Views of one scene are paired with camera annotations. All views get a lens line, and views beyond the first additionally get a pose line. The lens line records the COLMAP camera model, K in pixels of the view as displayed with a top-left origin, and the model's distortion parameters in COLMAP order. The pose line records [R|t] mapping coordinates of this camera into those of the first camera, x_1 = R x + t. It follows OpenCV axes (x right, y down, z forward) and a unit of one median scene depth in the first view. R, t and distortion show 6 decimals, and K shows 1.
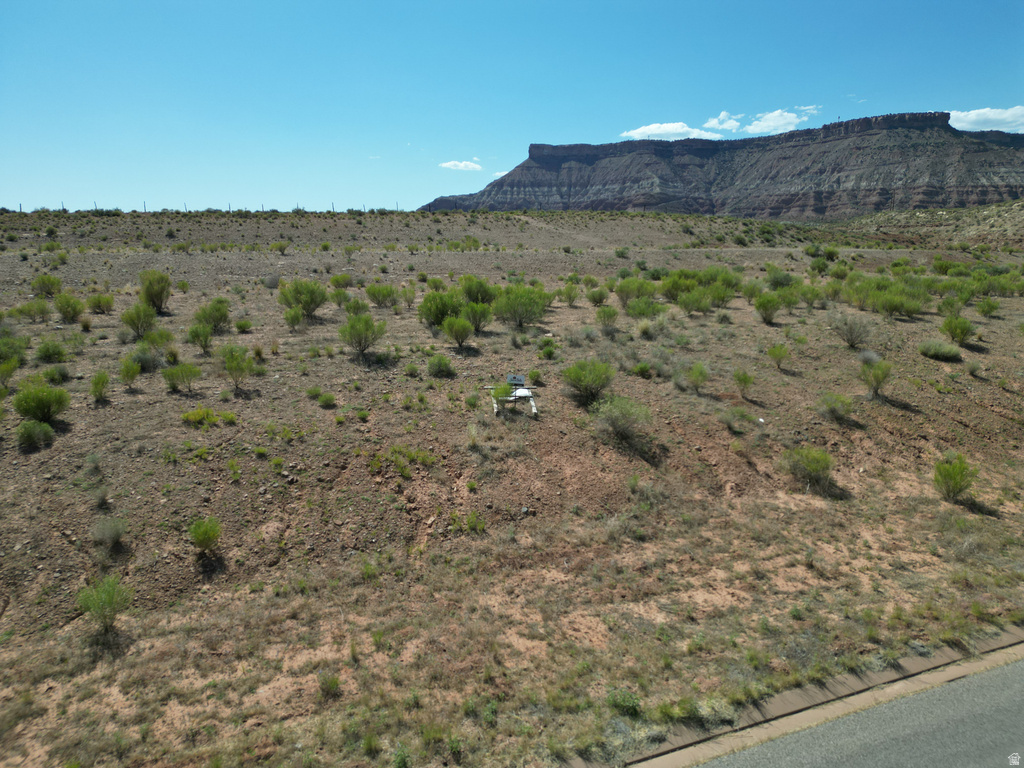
lens RADIAL K [[714.8, 0, 509.6], [0, 714.8, 388.3], [0, 0, 1]] dist [0.065521, -0.056163]
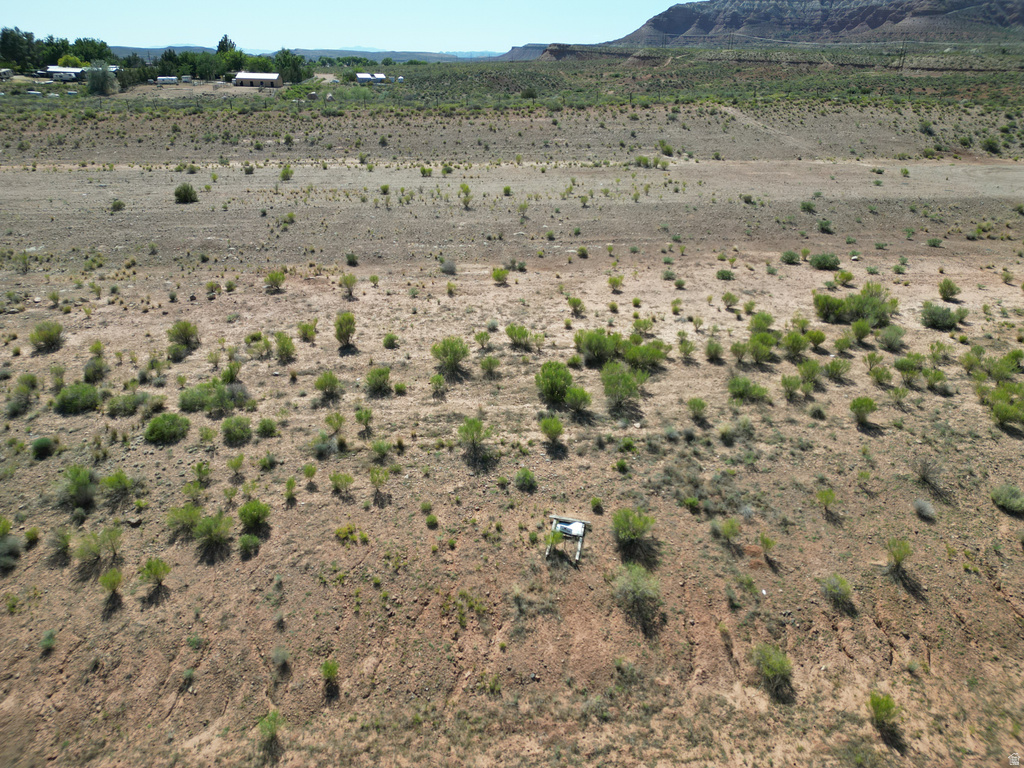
lens RADIAL K [[714.8, 0, 505.9], [0, 714.8, 386.8], [0, 0, 1]] dist [0.065521, -0.056163]
pose [[0.955865, 0.124897, -0.265939, 0.217124], [-0.062571, 0.970919, 0.231088, -0.558781], [0.287067, -0.204249, 0.935882, -0.204200]]
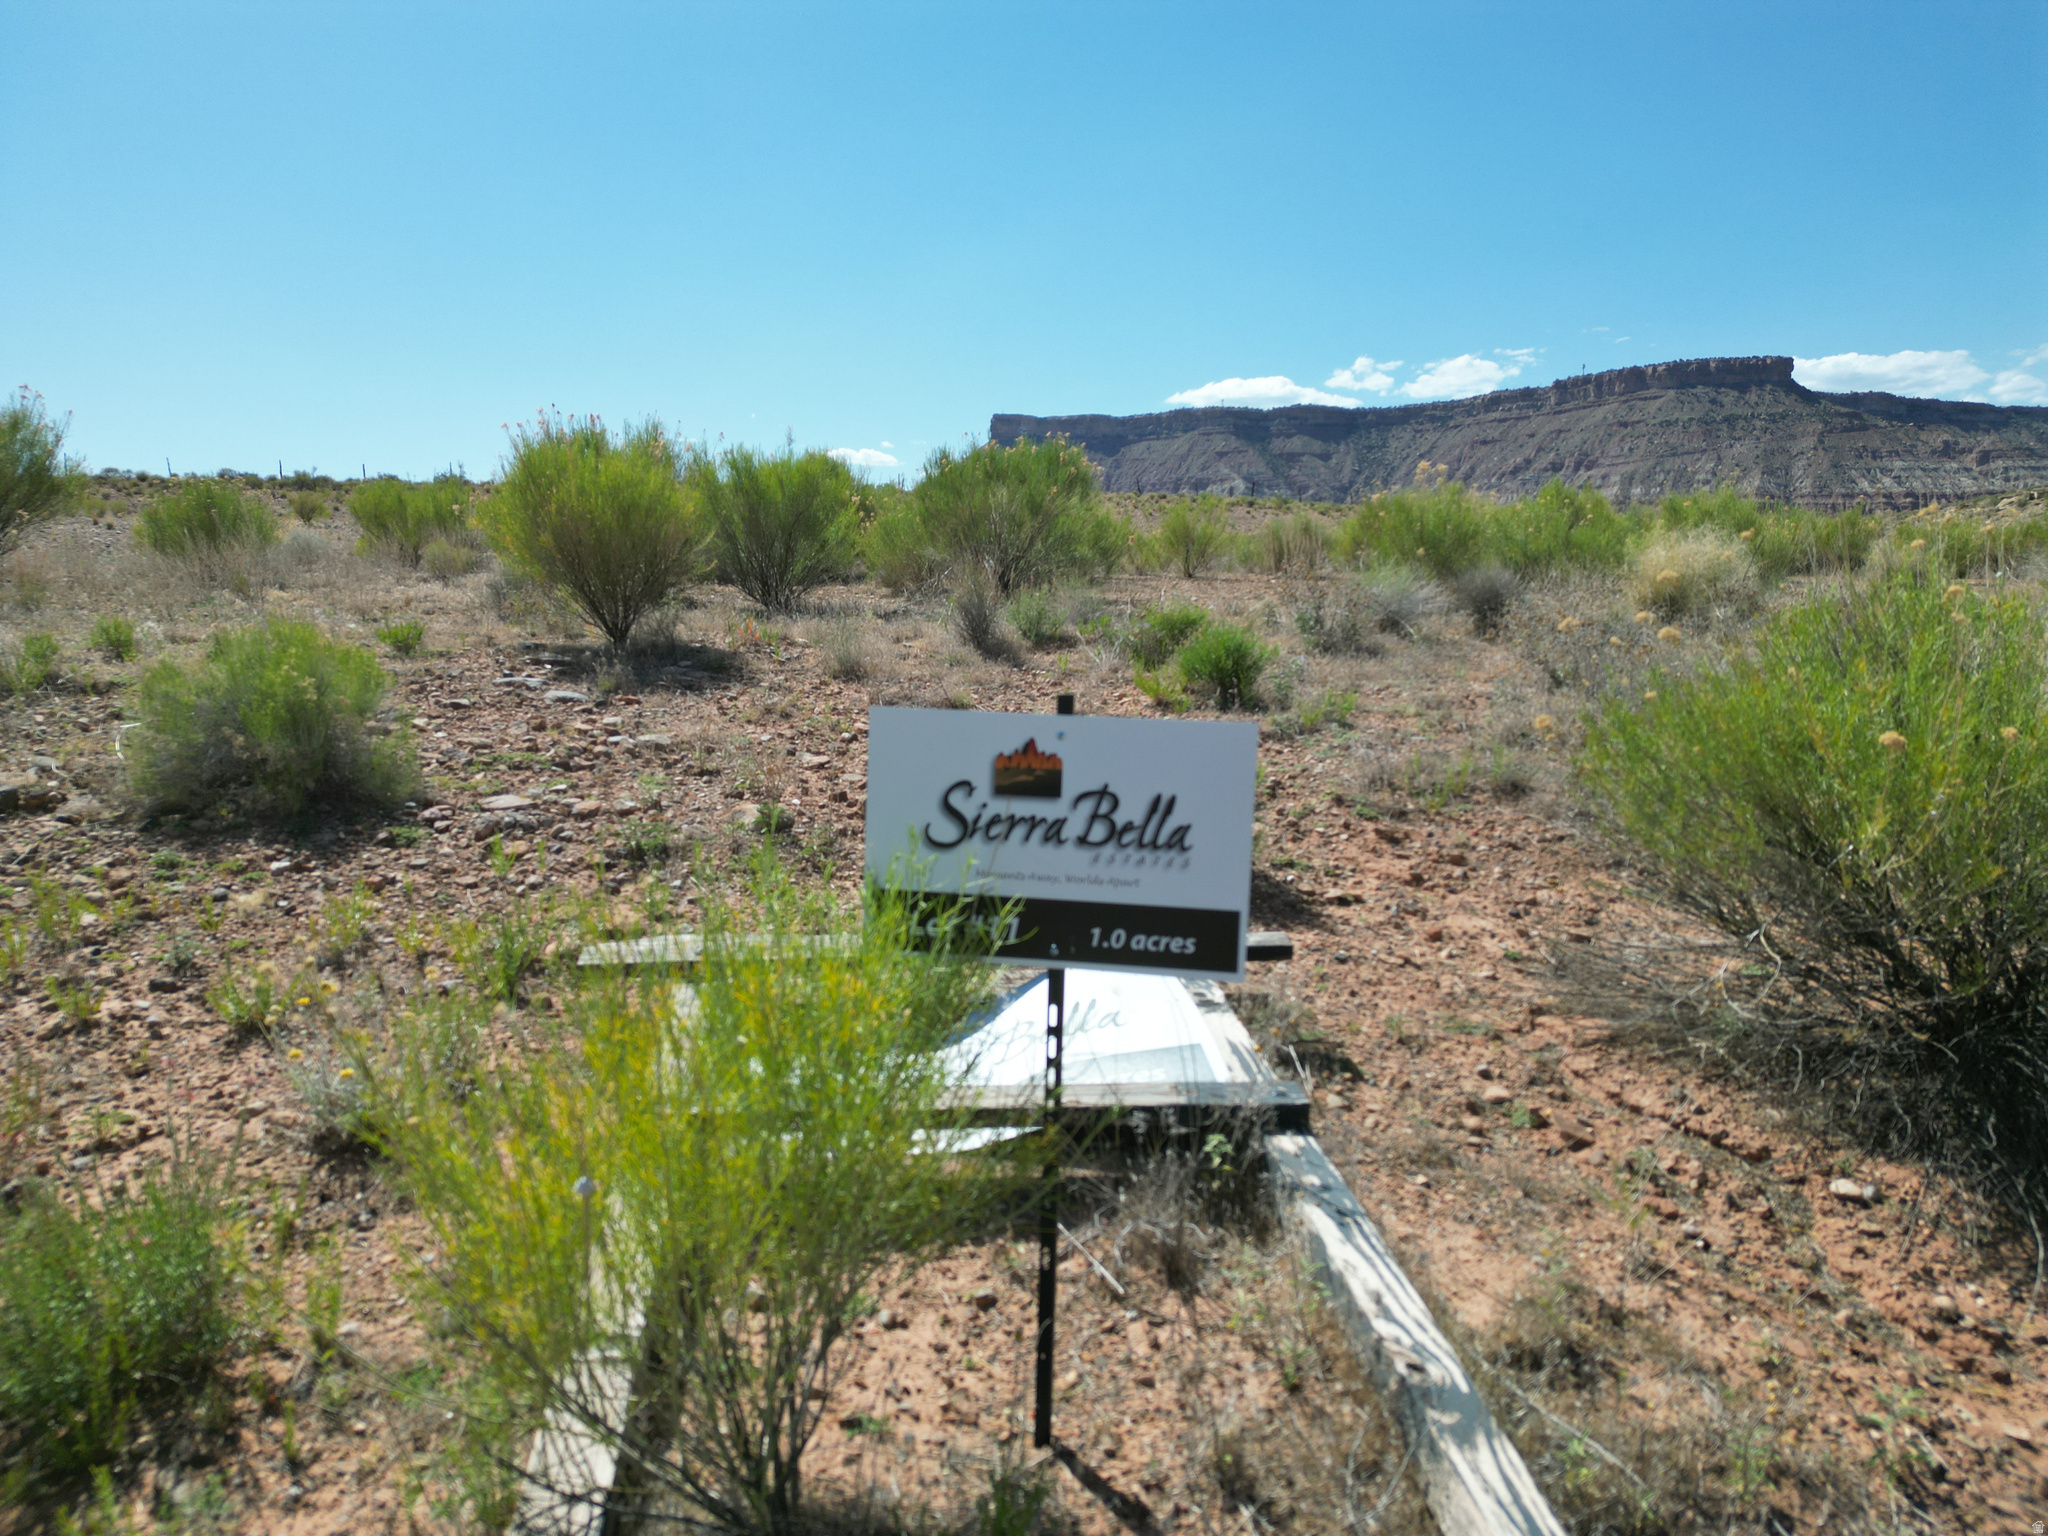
lens RADIAL K [[1429.6, 0, 1029.9], [0, 1429.6, 783.4], [0, 0, 1]] dist [0.065521, -0.056163]
pose [[0.998623, -0.007176, 0.051976, 0.001969], [0.011106, 0.997067, -0.075726, -0.007557], [-0.051280, 0.076198, 0.995773, 0.903371]]
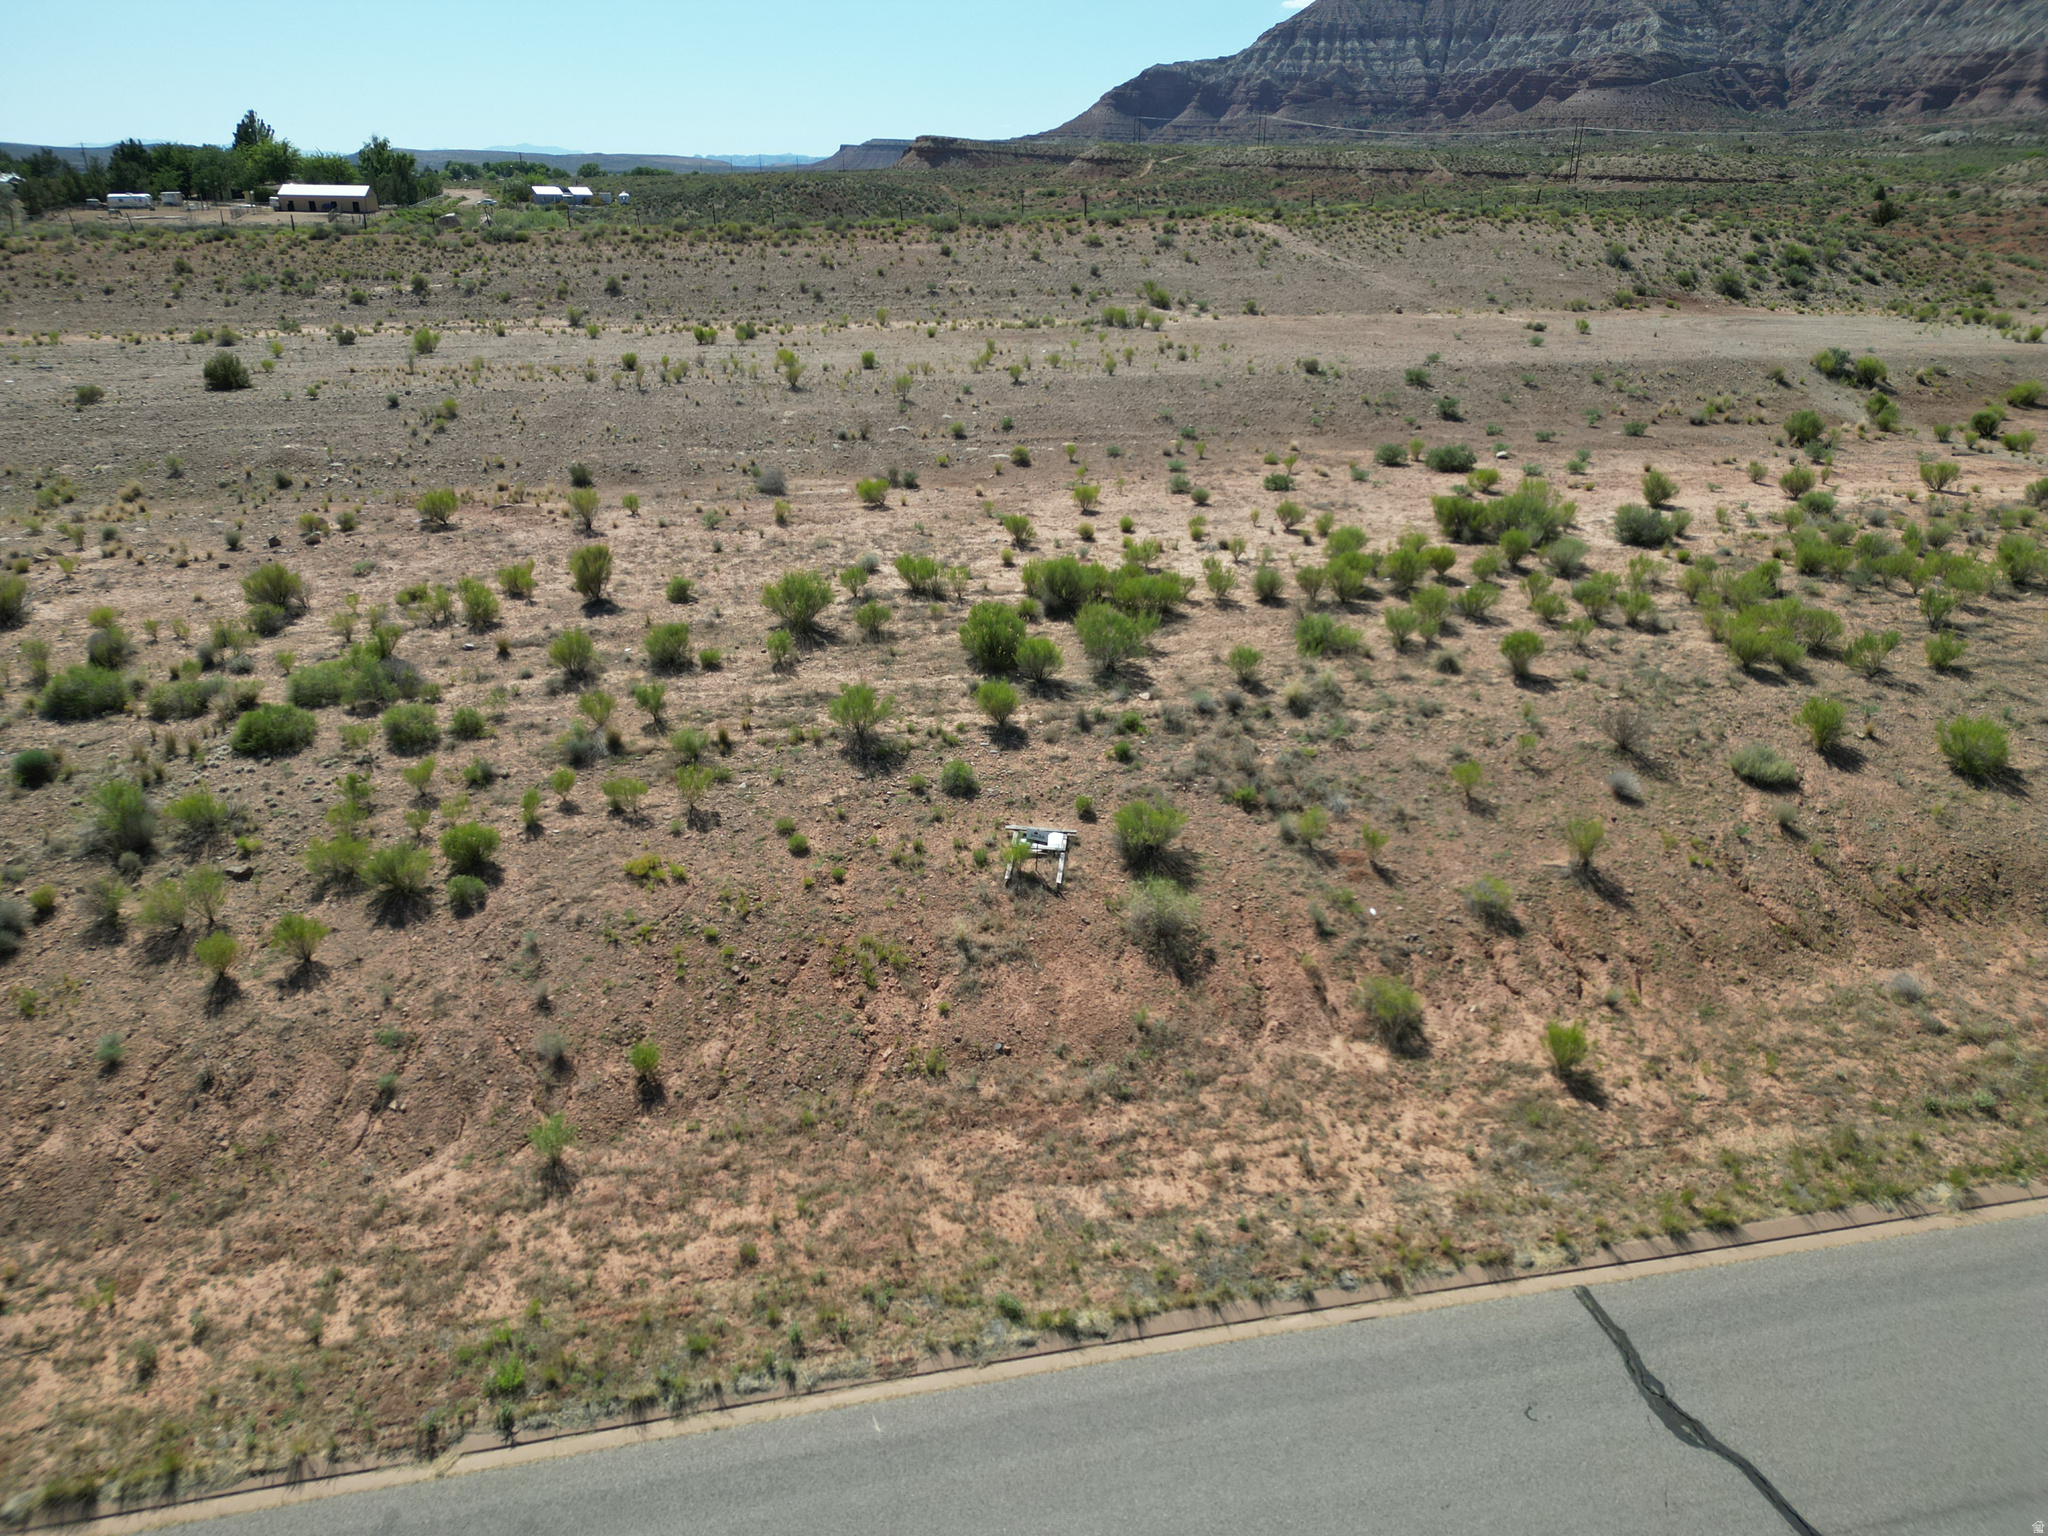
lens RADIAL K [[1429.6, 0, 1010.4], [0, 1429.6, 772.7], [0, 0, 1]] dist [0.065521, -0.056163]
pose [[0.983278, 0.072341, -0.167129, 0.225580], [-0.038612, 0.979668, 0.196874, -0.369947], [0.177973, -0.187128, 0.966079, -0.445001]]
